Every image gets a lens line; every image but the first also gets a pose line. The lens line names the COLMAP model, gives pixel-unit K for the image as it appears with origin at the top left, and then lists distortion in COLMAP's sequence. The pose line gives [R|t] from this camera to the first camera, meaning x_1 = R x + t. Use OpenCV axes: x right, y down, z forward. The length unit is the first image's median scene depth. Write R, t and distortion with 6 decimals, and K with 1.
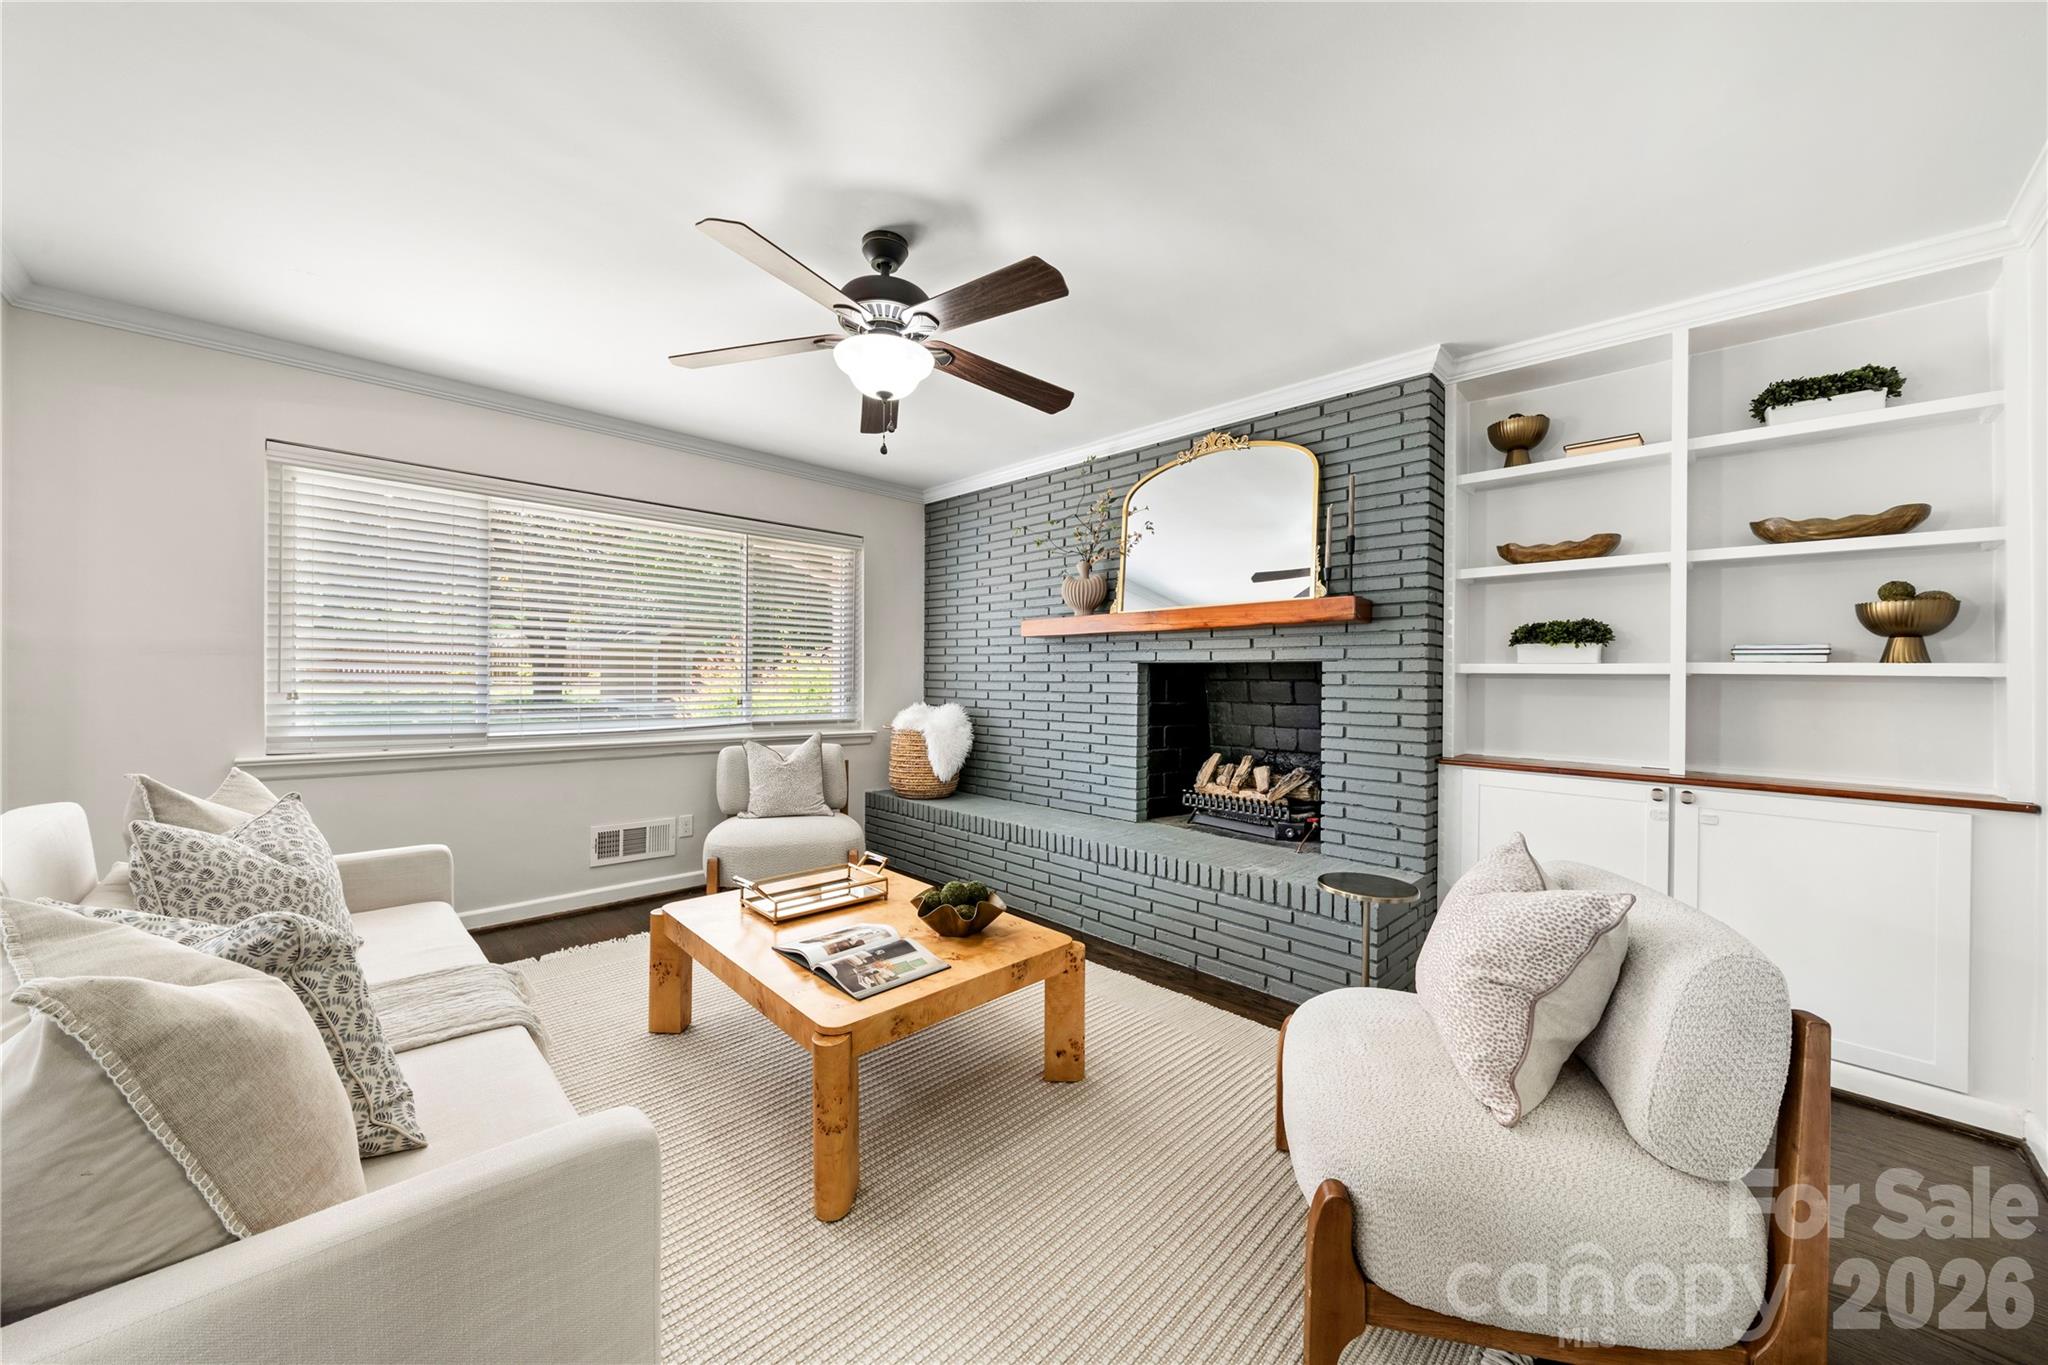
lens RADIAL K [[725.8, 0, 1021.1], [0, 725.8, 676.4], [0, 0, 1]] dist [0.001716, -0.000306]
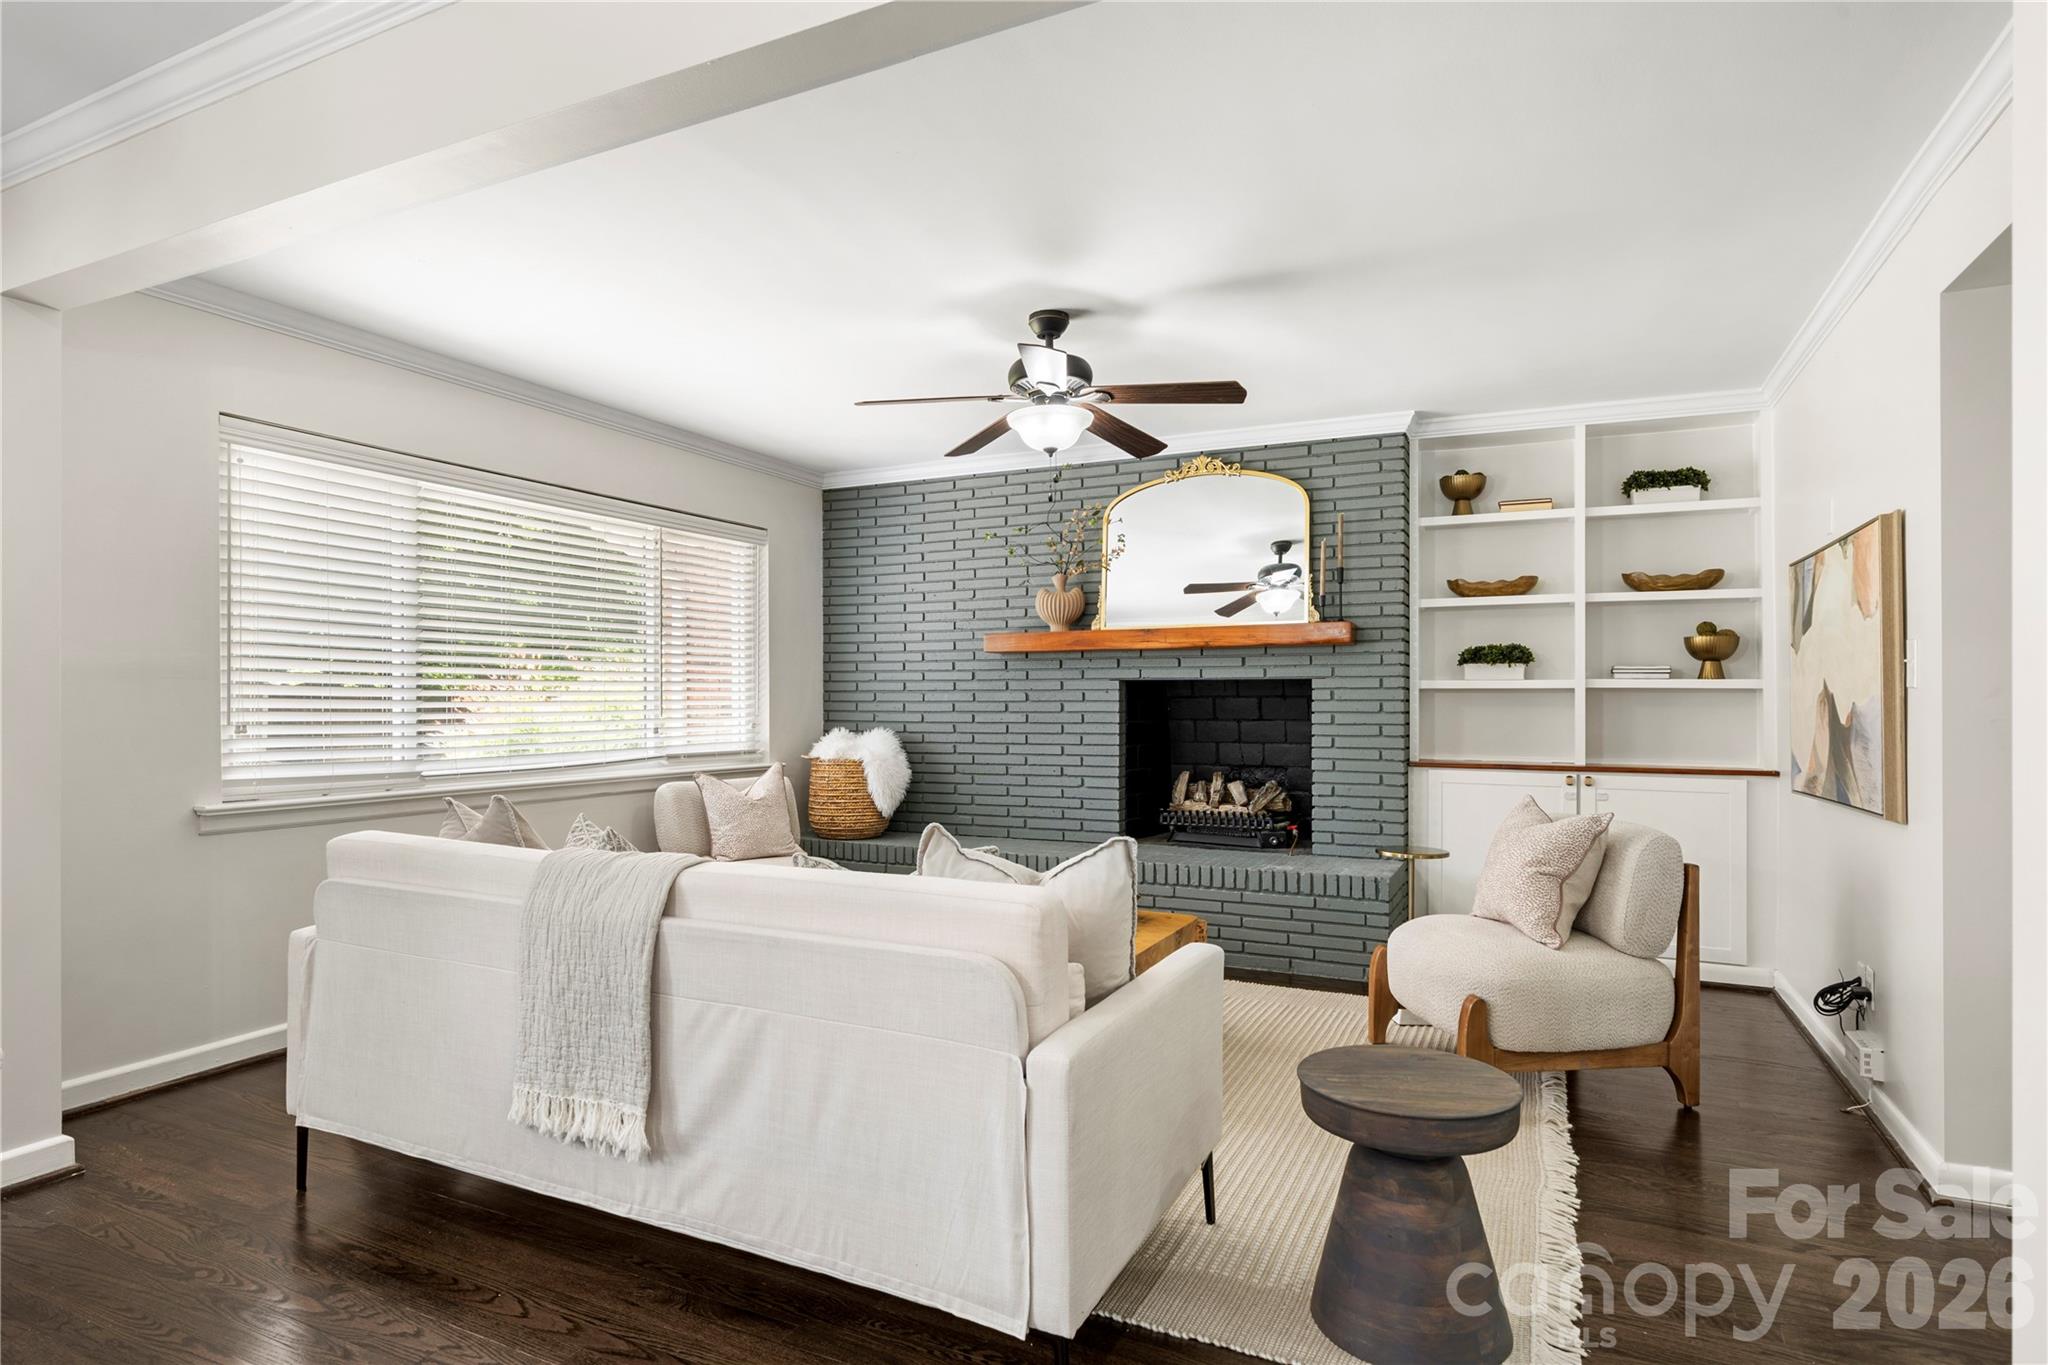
lens RADIAL K [[1083.4, 0, 1020.5], [0, 1083.4, 697.0], [0, 0, 1]] dist [0.015657, 0.001518]
pose [[0.943589, -0.010373, 0.330955, -0.583849], [0.010064, 0.999946, 0.002648, -0.002311], [-0.330965, 0.000833, 0.943643, -0.431778]]
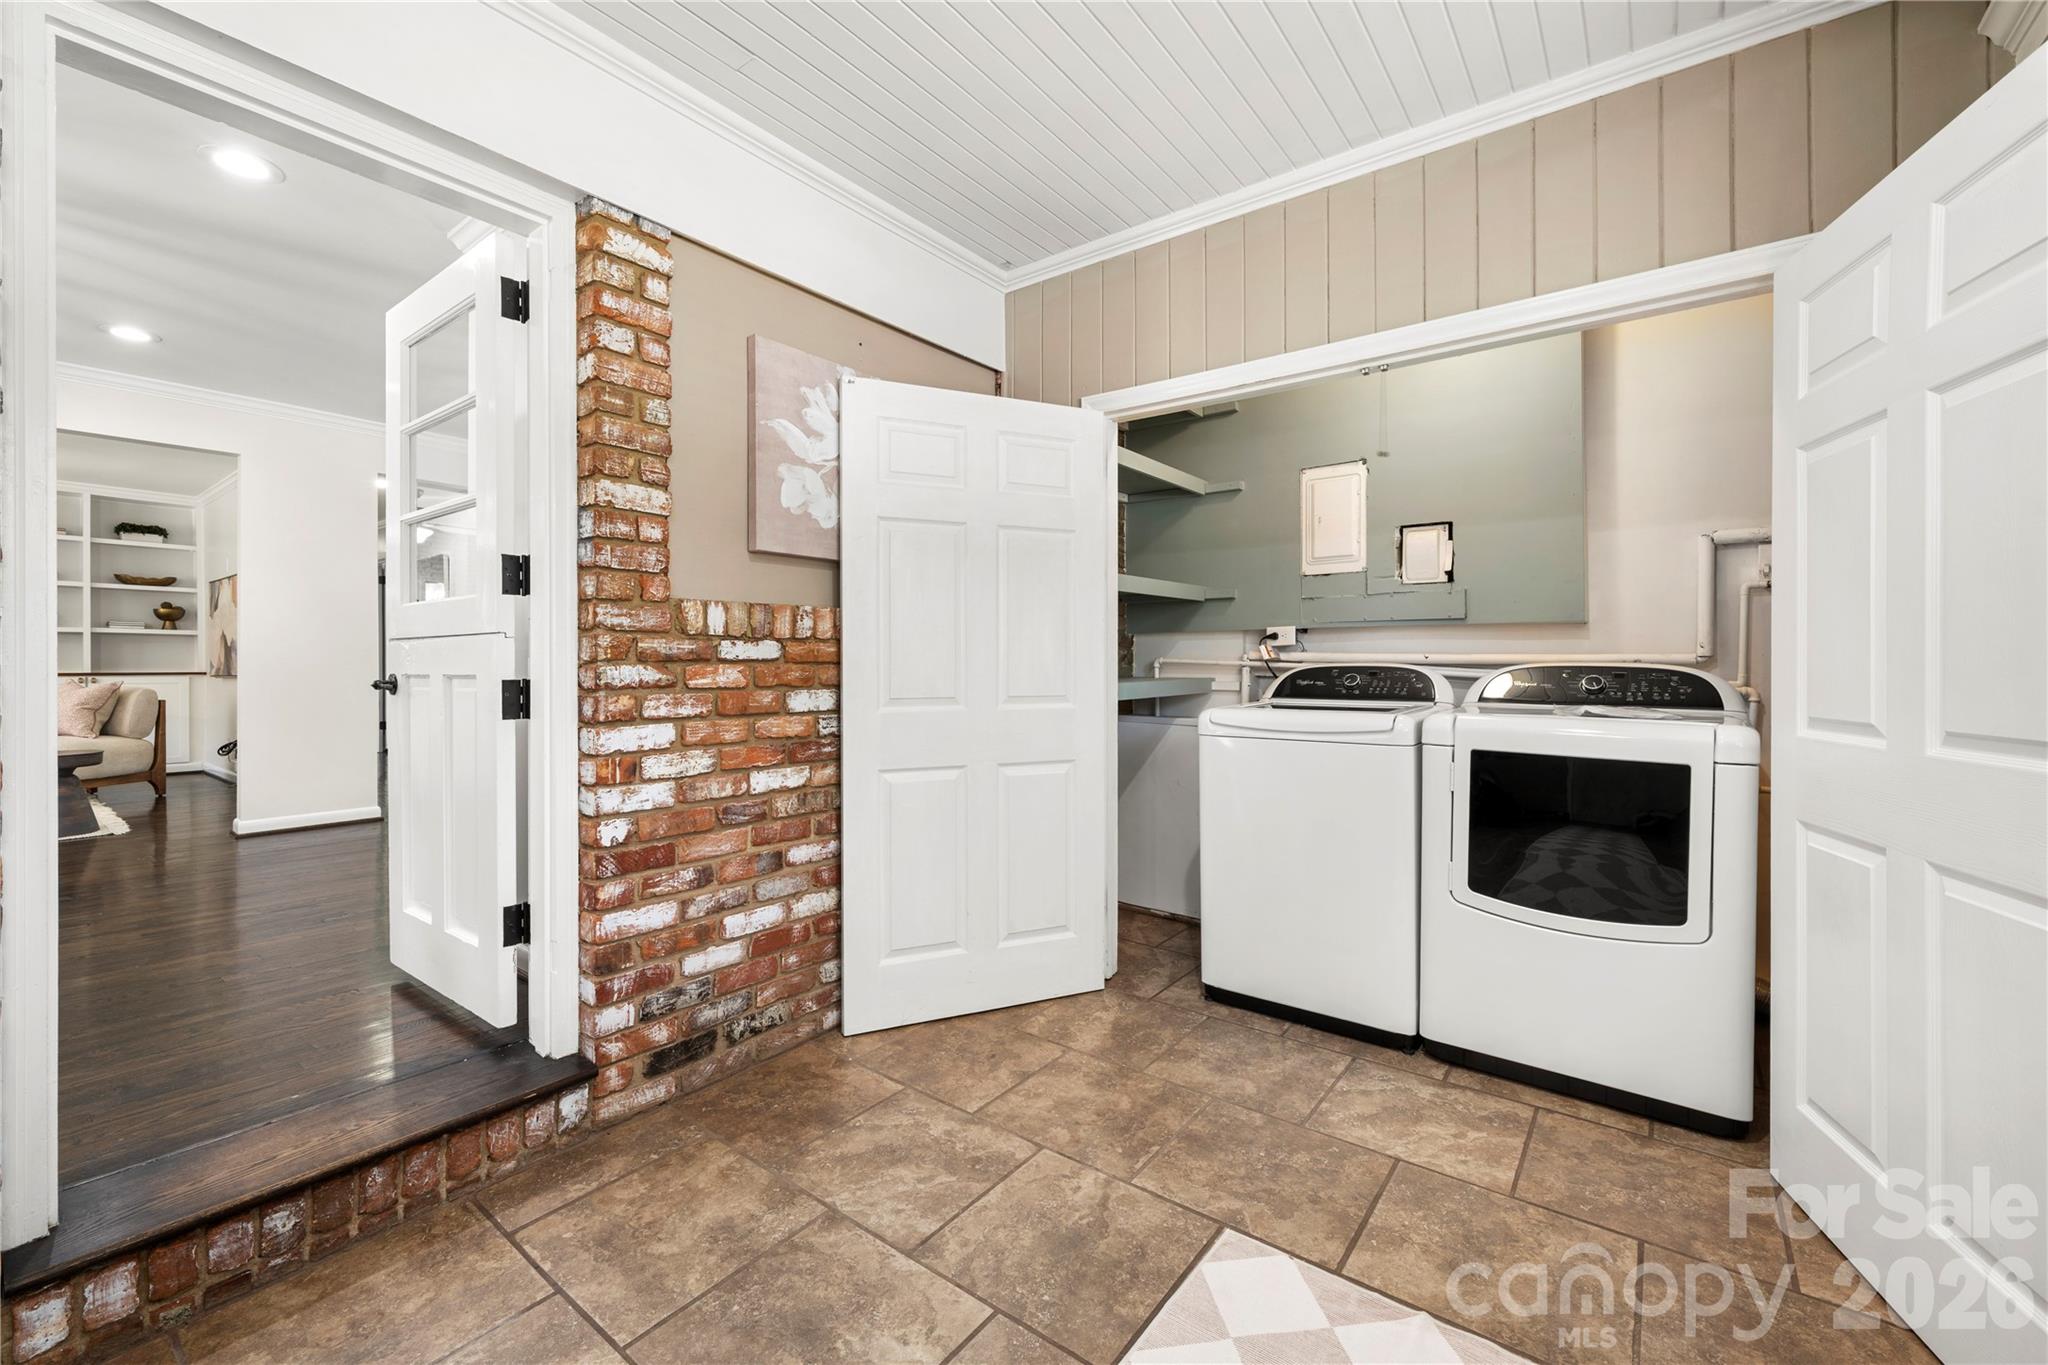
lens RADIAL K [[836.9, 0, 1029.2], [0, 836.9, 664.0], [0, 0, 1]] dist [-0.000420, -0.000149]
pose [[-0.135033, -0.015317, 0.990723, -1.989005], [-0.003047, 0.999882, 0.015043, 0.044256], [-0.990836, -0.000987, -0.135064, -1.517783]]
